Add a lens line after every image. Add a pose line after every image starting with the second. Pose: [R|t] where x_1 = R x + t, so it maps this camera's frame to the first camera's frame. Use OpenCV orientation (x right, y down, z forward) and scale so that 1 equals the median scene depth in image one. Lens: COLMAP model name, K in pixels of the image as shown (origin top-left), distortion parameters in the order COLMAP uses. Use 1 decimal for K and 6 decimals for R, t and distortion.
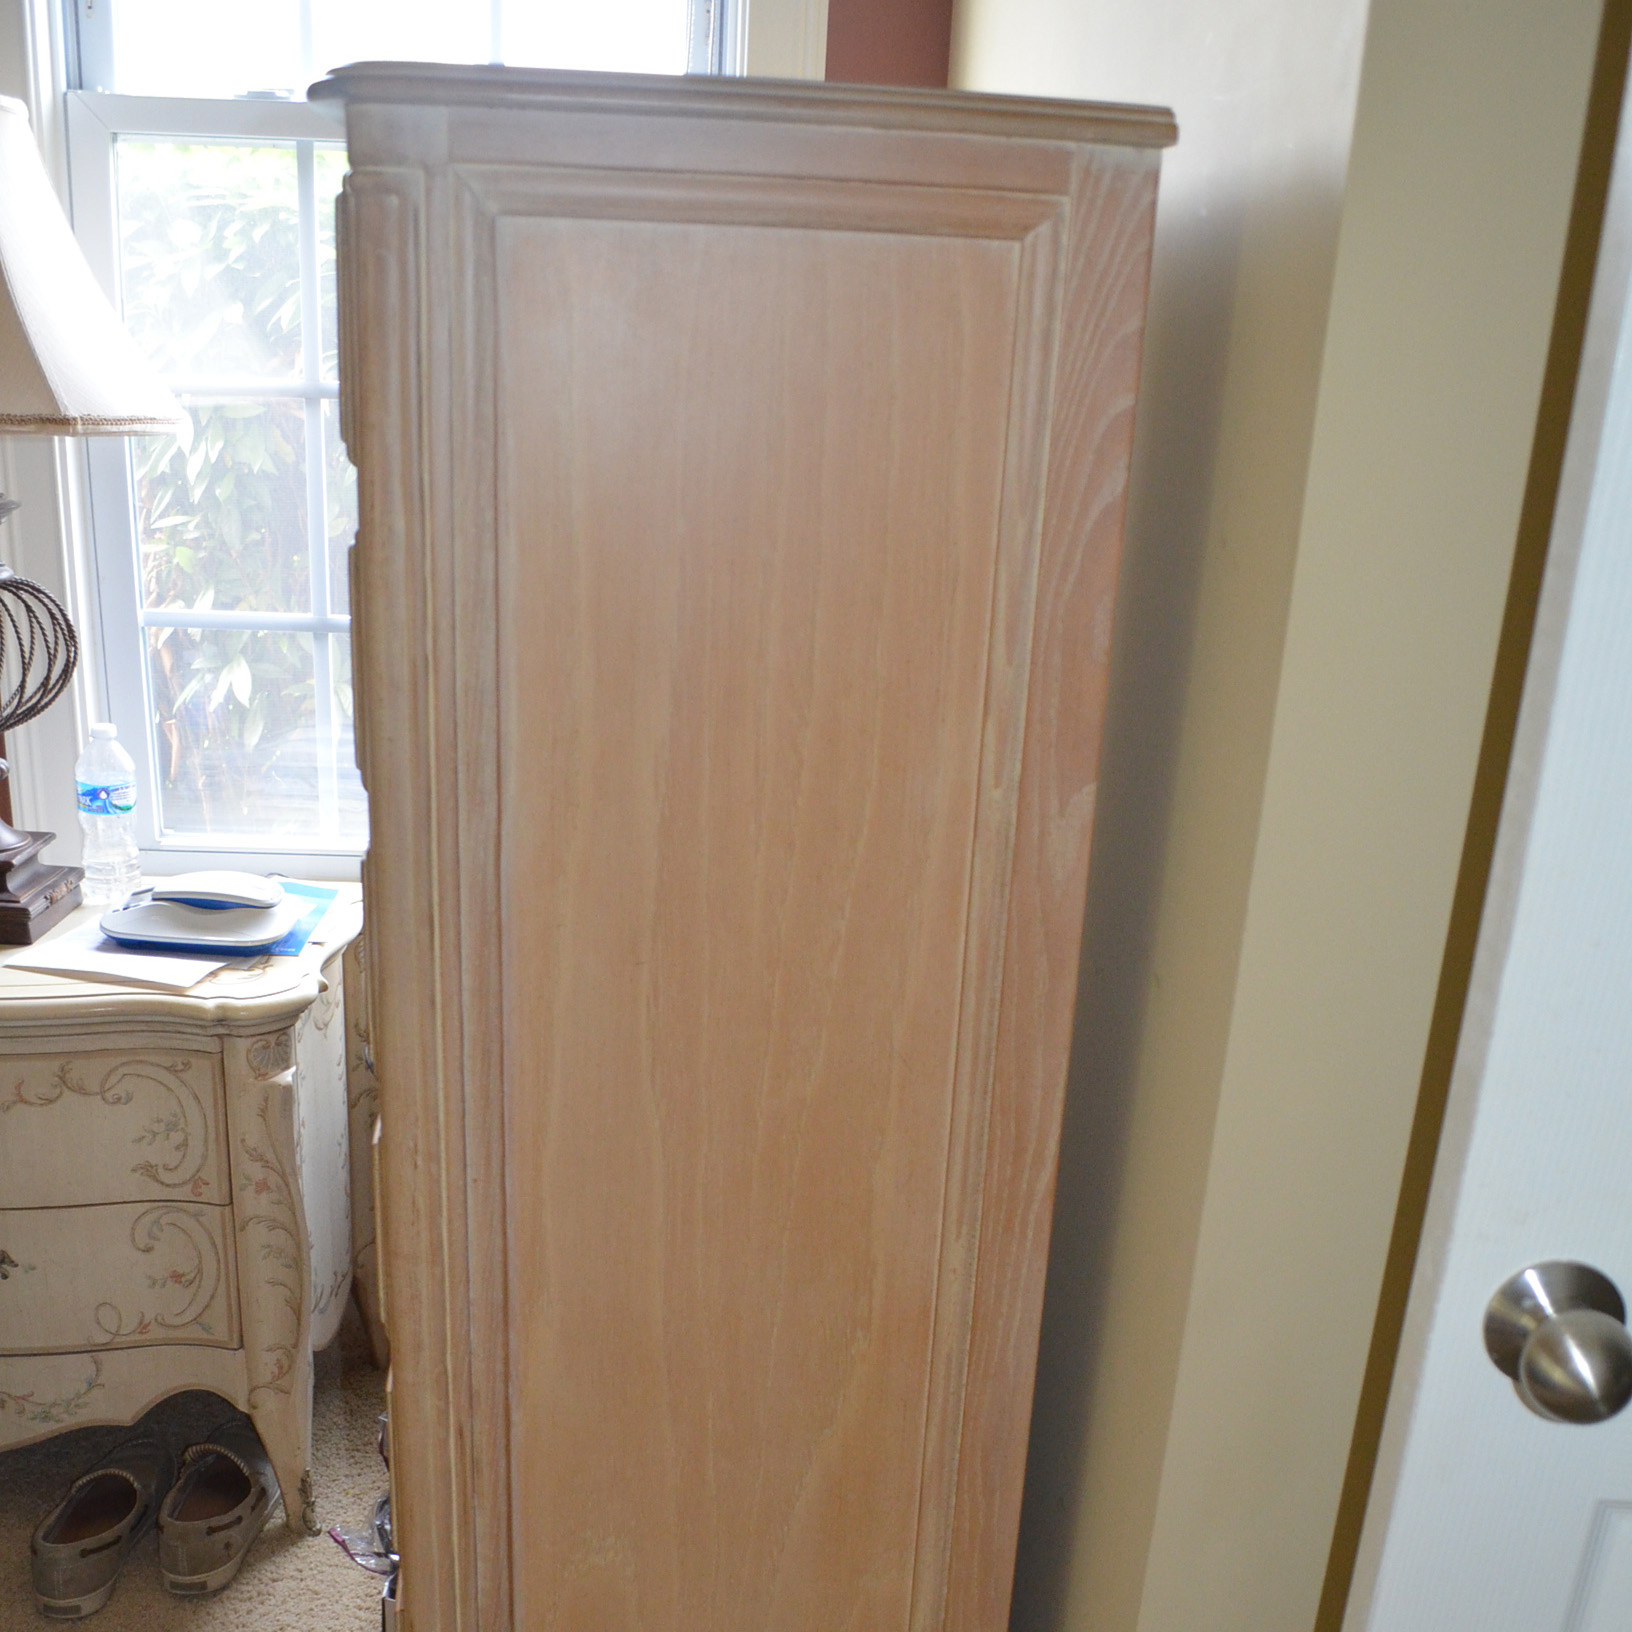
lens RADIAL K [[1748.9, 0, 811.9], [0, 1748.9, 863.9], [0, 0, 1]] dist [-0.073395, -0.015618]
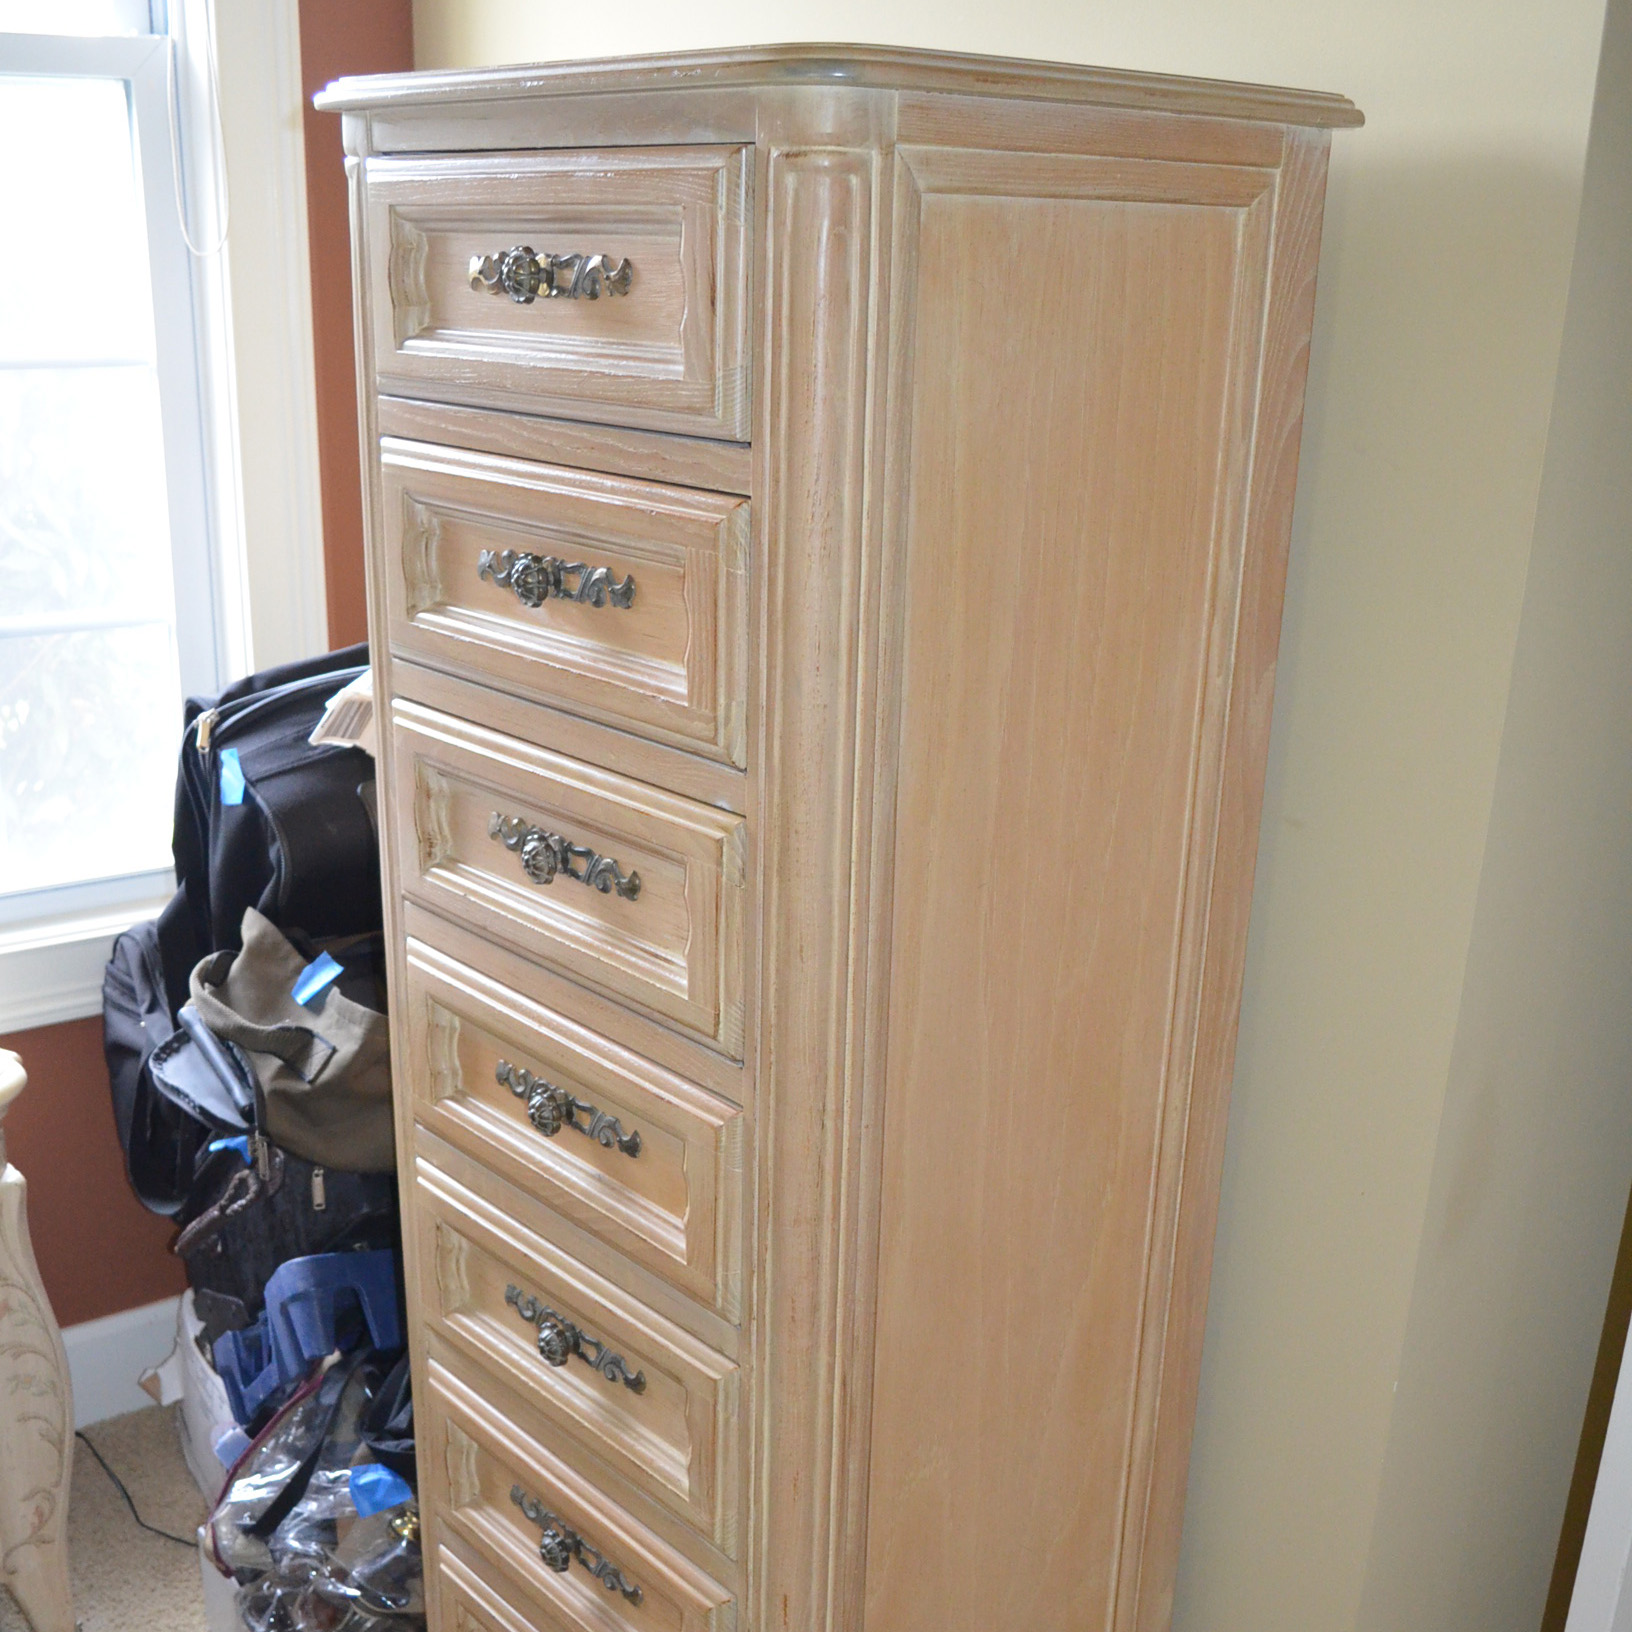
lens RADIAL K [[1848.7, 0, 816.0], [0, 1848.7, 816.0], [0, 0, 1]] dist [-0.056035, -0.017323]
pose [[0.865539, -0.174876, 0.469320, -0.733528], [0.169637, 0.984036, 0.053815, -0.064969], [-0.471239, 0.033035, 0.881387, 0.052010]]
